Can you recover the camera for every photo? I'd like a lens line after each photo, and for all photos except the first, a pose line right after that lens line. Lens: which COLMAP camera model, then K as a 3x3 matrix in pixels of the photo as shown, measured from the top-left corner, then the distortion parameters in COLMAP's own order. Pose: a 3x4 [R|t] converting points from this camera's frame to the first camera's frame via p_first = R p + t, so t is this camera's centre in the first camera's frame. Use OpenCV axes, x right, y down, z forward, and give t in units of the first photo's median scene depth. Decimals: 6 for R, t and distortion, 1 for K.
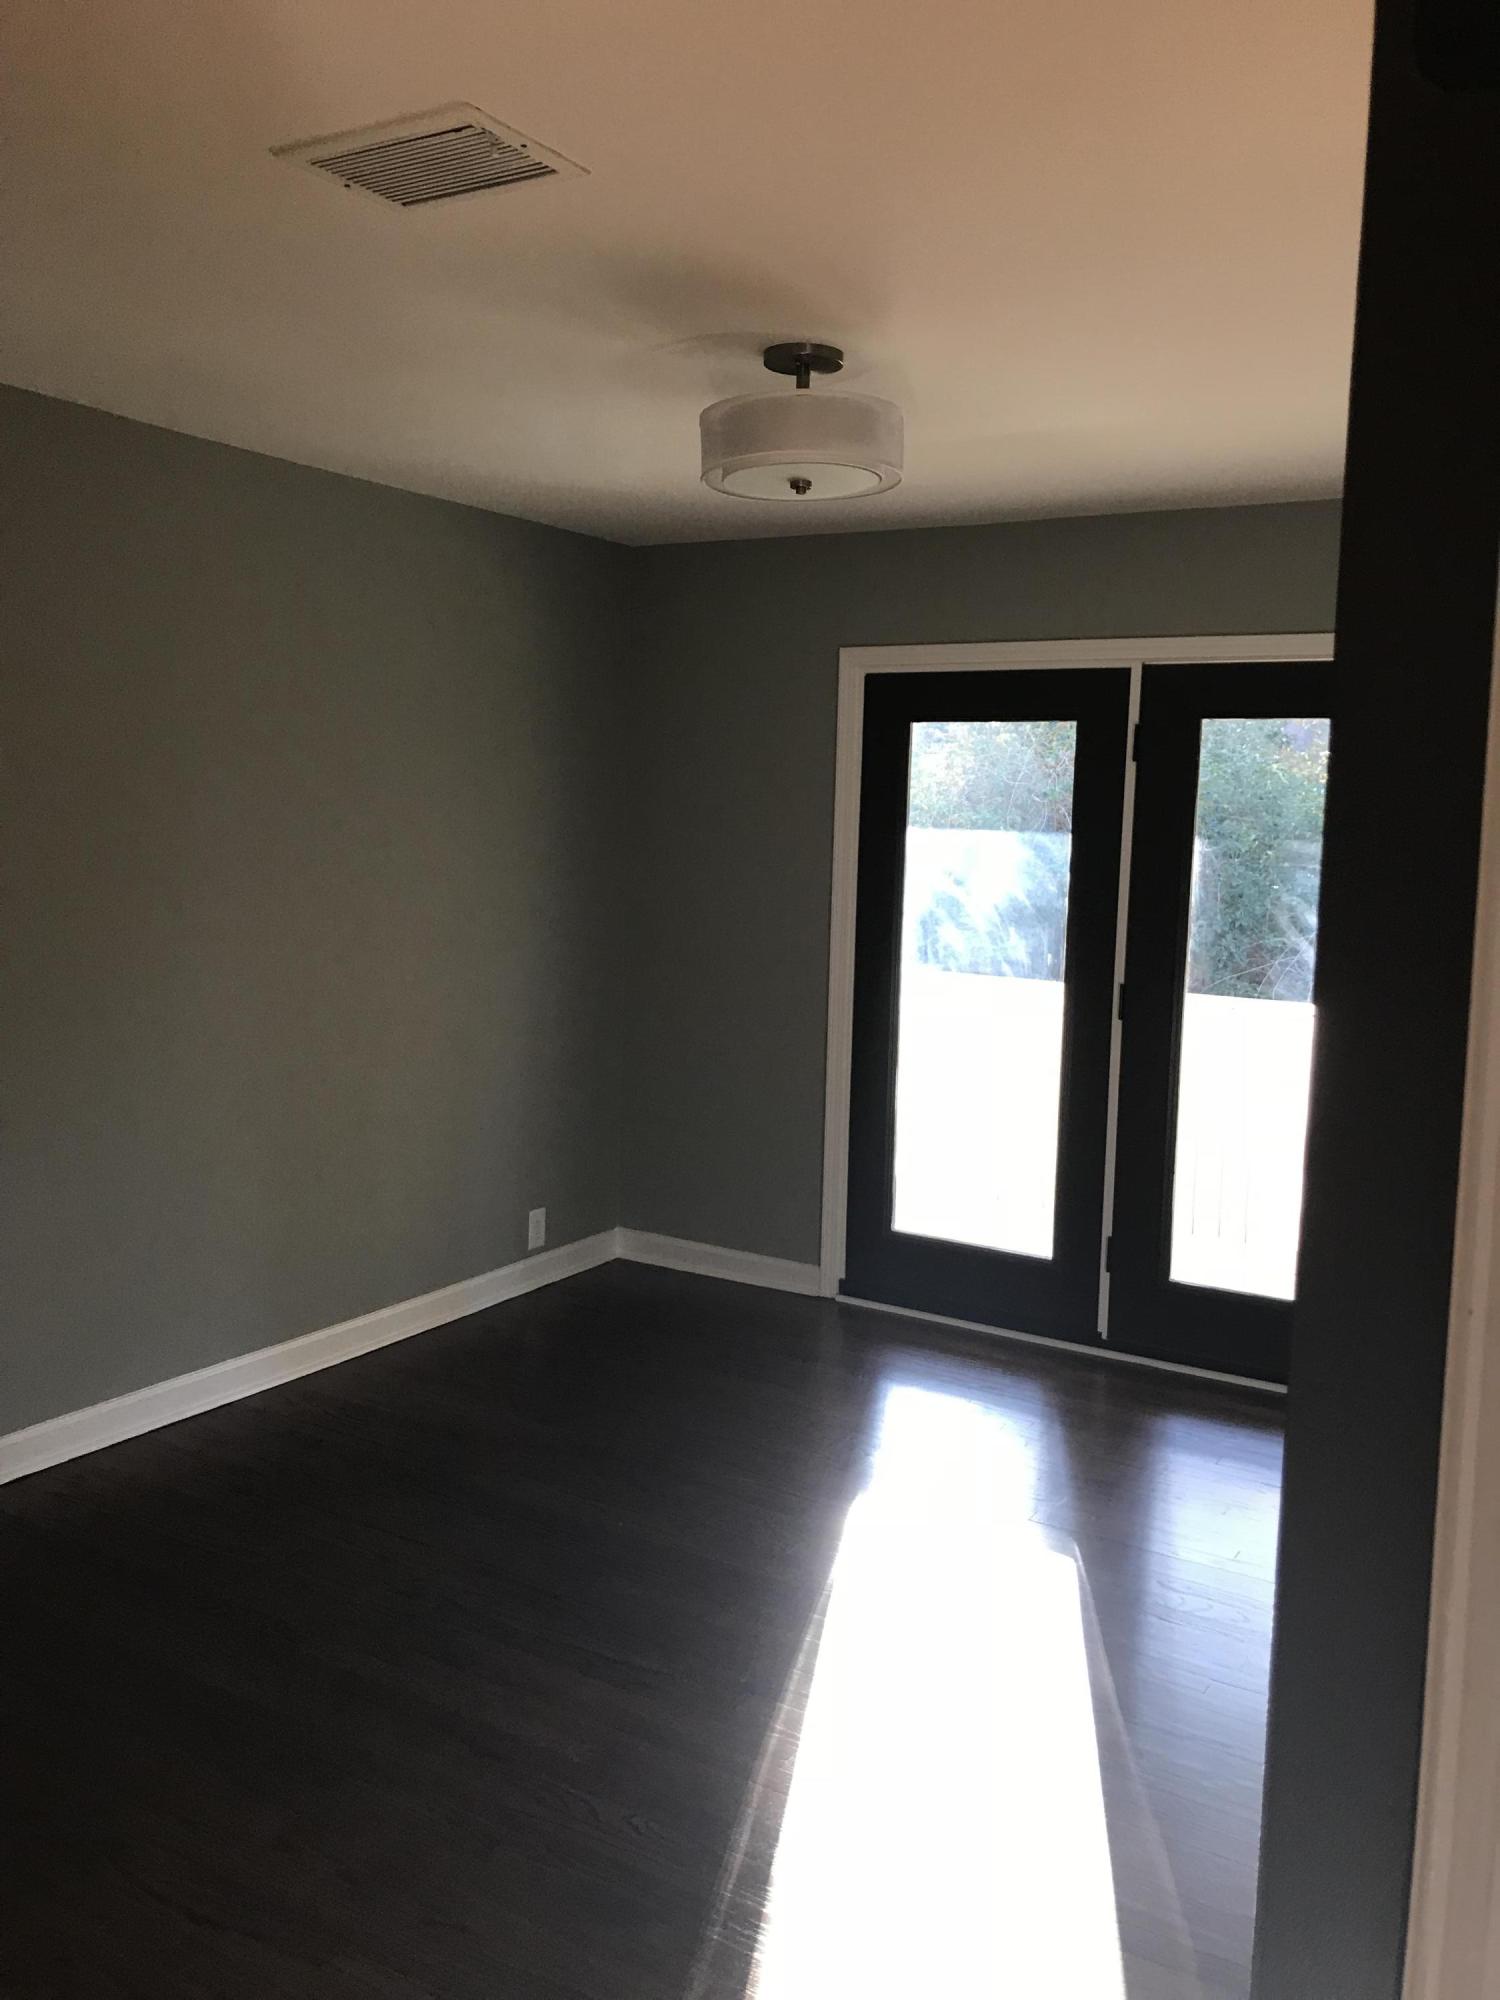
lens RADIAL K [[1634.1, 0, 746.3], [0, 1634.1, 967.0], [0, 0, 1]] dist [0.007108, -0.000221]
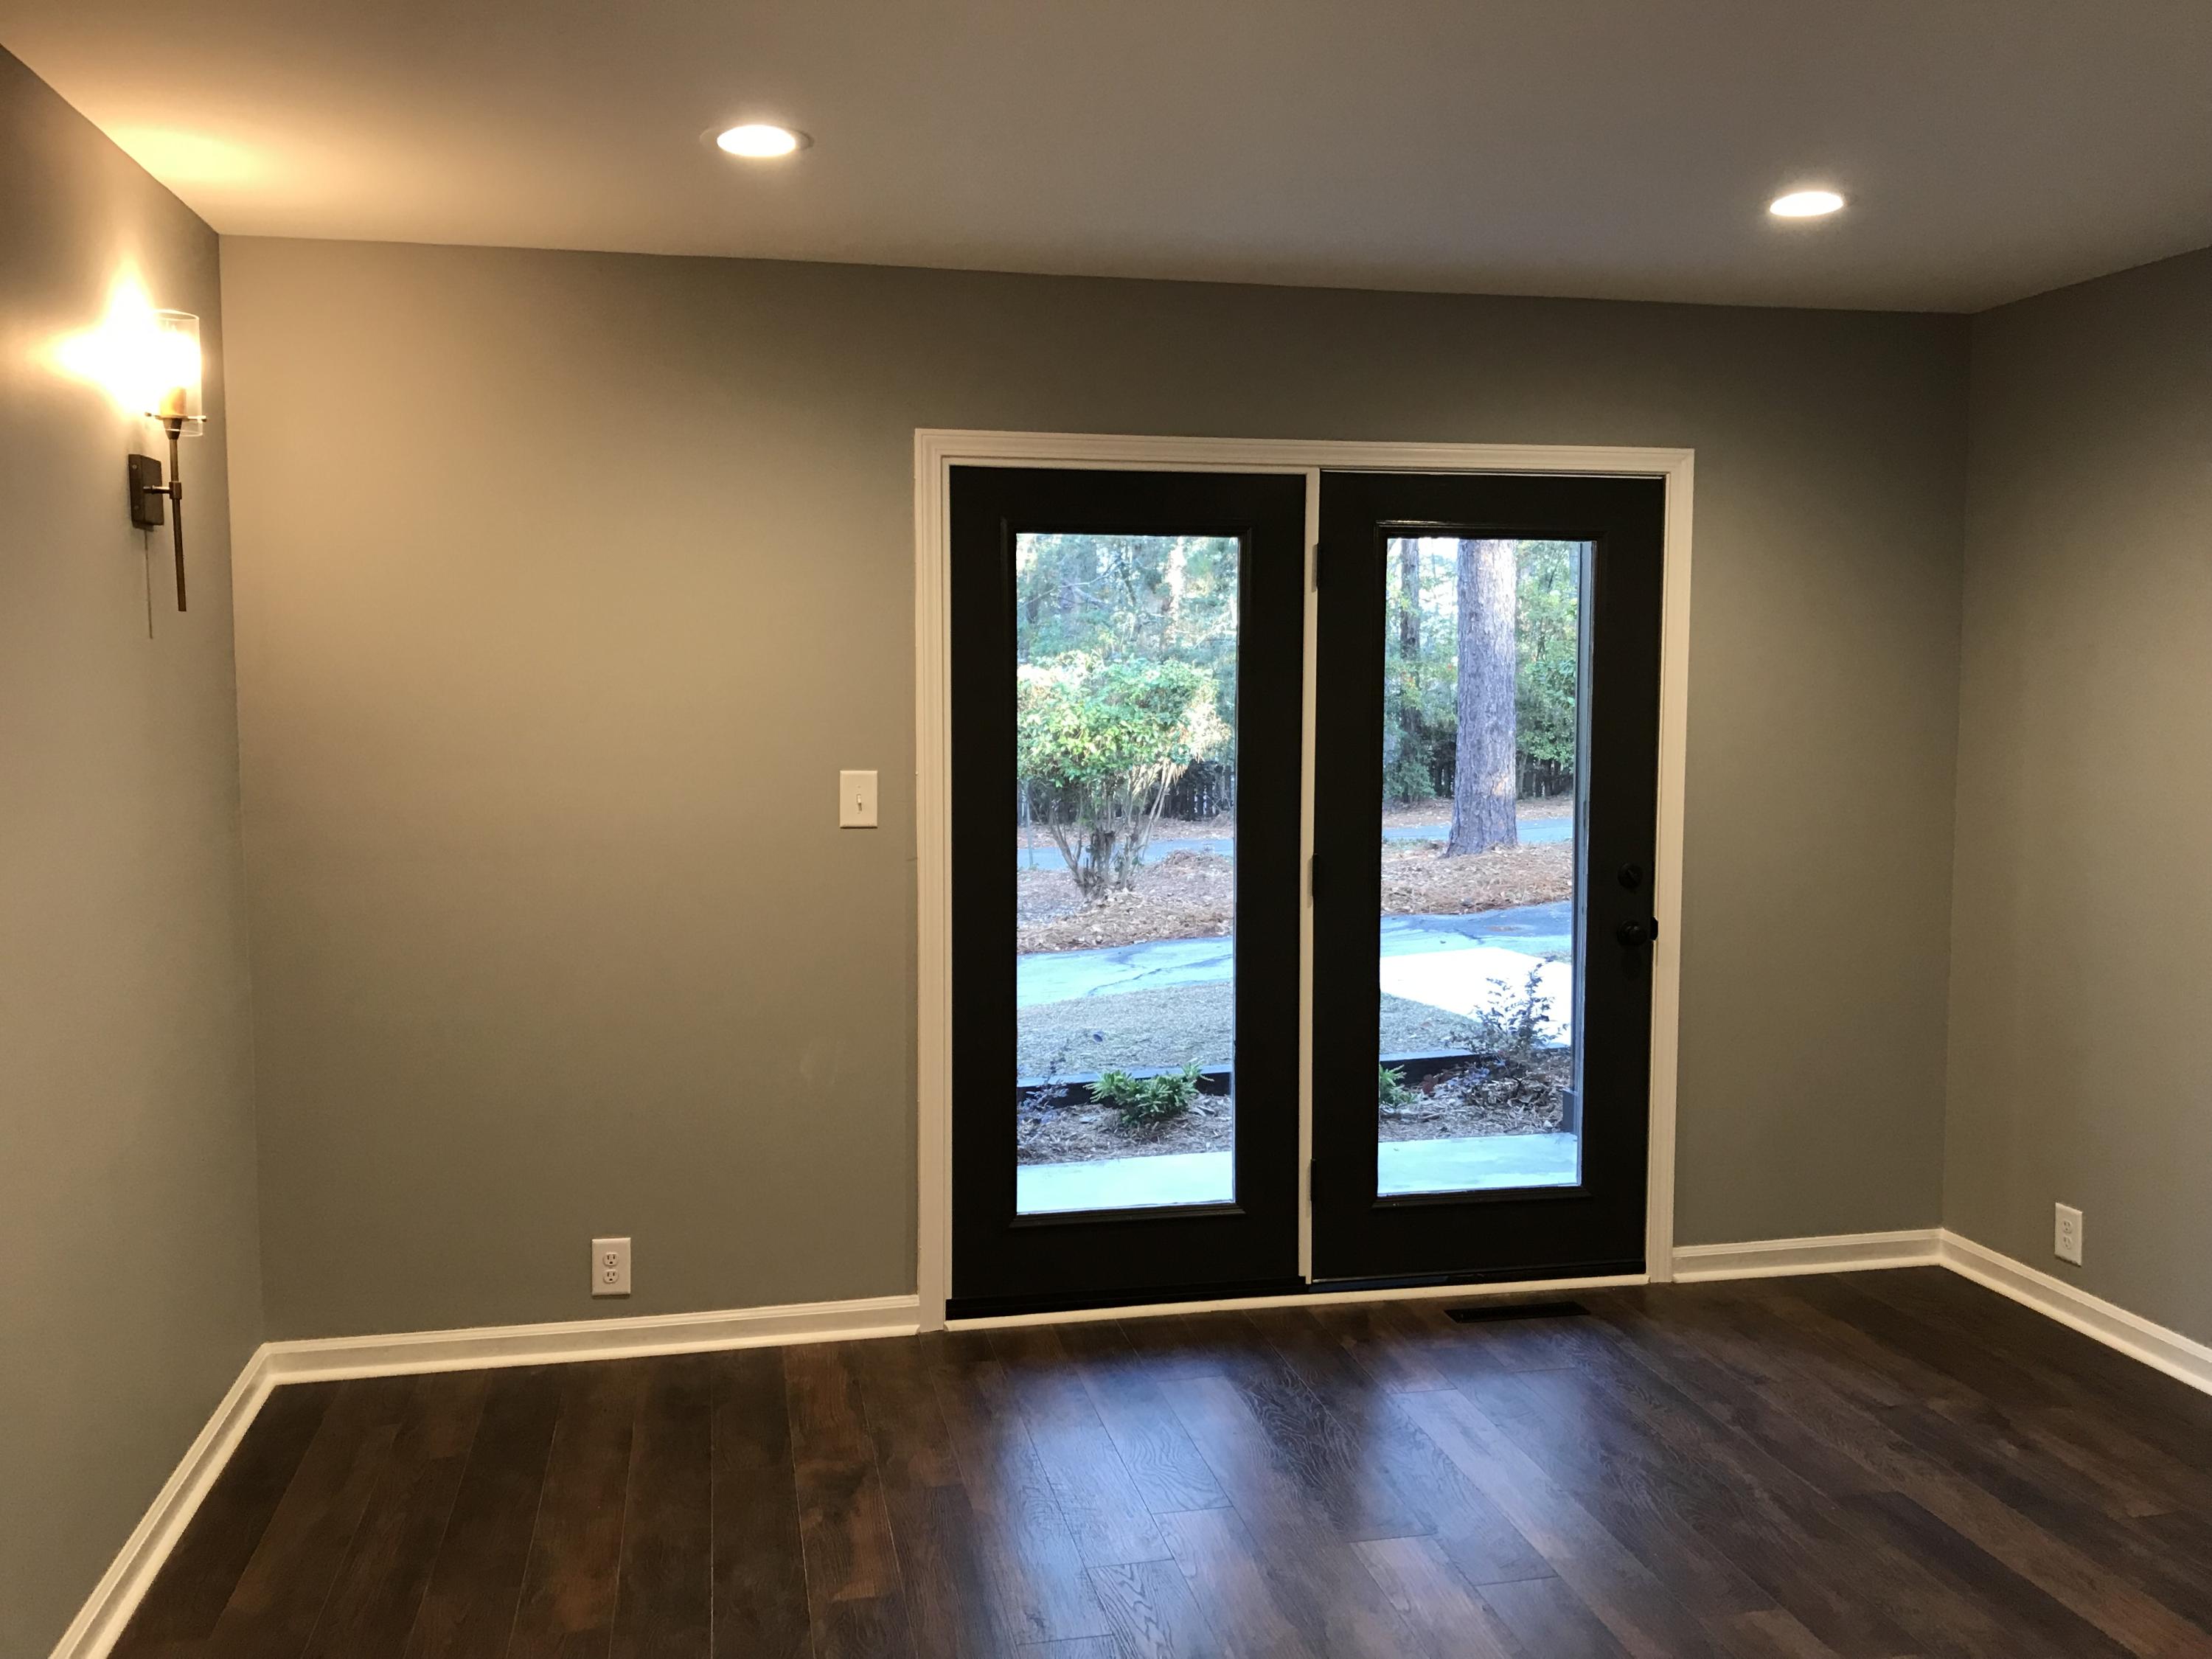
lens RADIAL K [[1807.3, 0, 1106.0], [0, 1807.3, 829.5], [0, 0, 1]] dist [0.007108, -0.000221]
pose [[0.718145, -0.089882, 0.690064, -0.468826], [0.083589, 0.995586, 0.042686, -0.049769], [-0.690855, 0.027027, 0.722488, 0.400074]]
